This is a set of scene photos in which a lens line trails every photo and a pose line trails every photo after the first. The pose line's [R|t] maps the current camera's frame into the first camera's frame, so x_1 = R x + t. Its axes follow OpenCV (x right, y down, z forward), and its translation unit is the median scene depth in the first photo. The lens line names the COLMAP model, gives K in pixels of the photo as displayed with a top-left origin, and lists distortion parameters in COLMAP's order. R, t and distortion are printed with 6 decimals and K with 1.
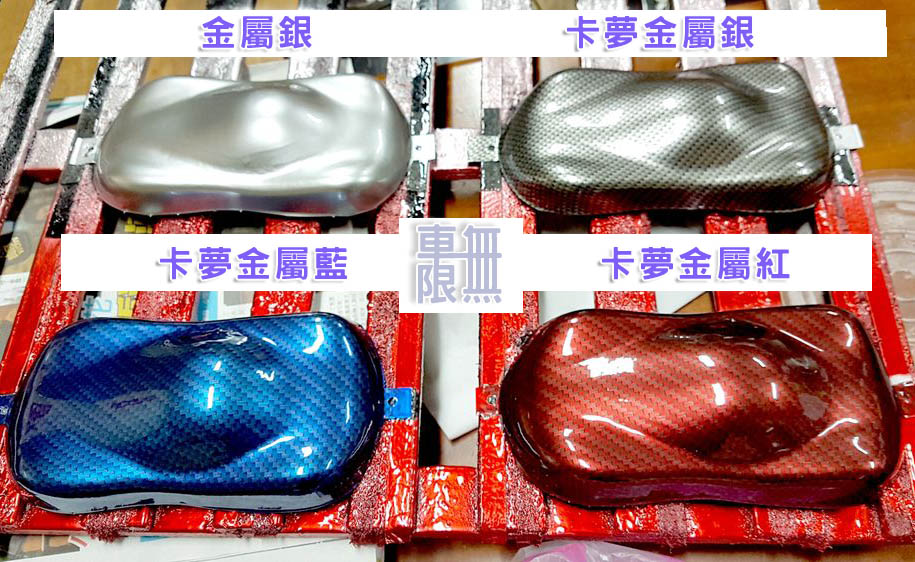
lens RADIAL K [[660.2, 0, 457.5], [0, 660.2, 281.0], [0, 0, 1]] dist [0.025389, 0.001568]
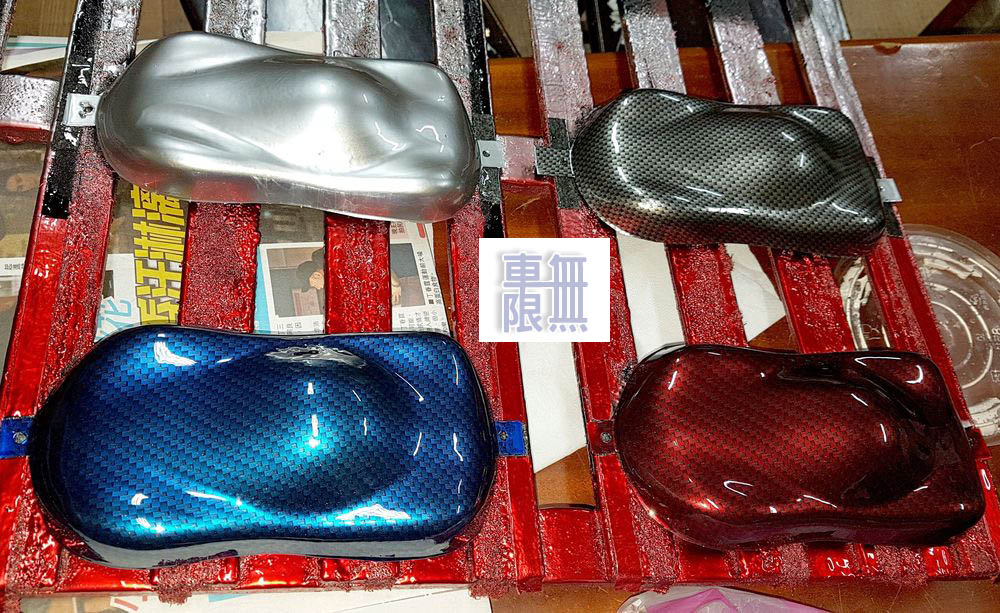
lens RADIAL K [[721.5, 0, 500.0], [0, 721.5, 306.5], [0, 0, 1]] dist [0.025389, 0.001568]
pose [[0.966649, 0.061802, 0.248536, -0.342998], [-0.062077, 0.998049, -0.006738, 0.014802], [-0.248467, -0.008915, 0.968599, 0.052022]]
